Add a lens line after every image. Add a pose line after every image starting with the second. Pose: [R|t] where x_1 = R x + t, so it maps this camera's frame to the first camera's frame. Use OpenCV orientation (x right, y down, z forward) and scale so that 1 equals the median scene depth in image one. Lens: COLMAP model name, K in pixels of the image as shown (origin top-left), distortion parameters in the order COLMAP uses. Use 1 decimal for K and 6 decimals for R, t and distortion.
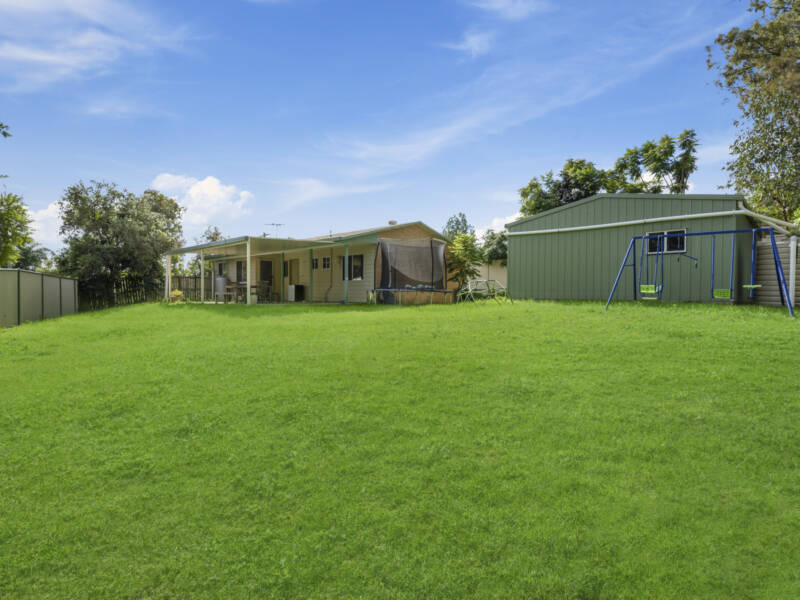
lens RADIAL K [[415.0, 0, 402.2], [0, 415.0, 301.0], [0, 0, 1]] dist [-0.003110, 0.000421]
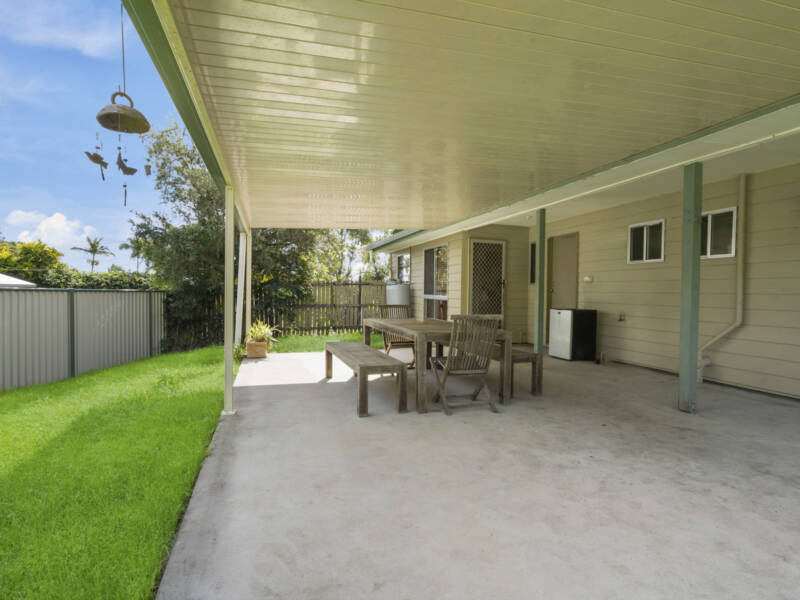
lens RADIAL K [[415.0, 0, 402.2], [0, 415.0, 301.0], [0, 0, 1]] dist [-0.003110, 0.000421]
pose [[0.874692, 0.006793, -0.484632, -0.200584], [0.011442, 0.999334, 0.034658, -0.057448], [0.484545, -0.035861, 0.874031, 0.592139]]
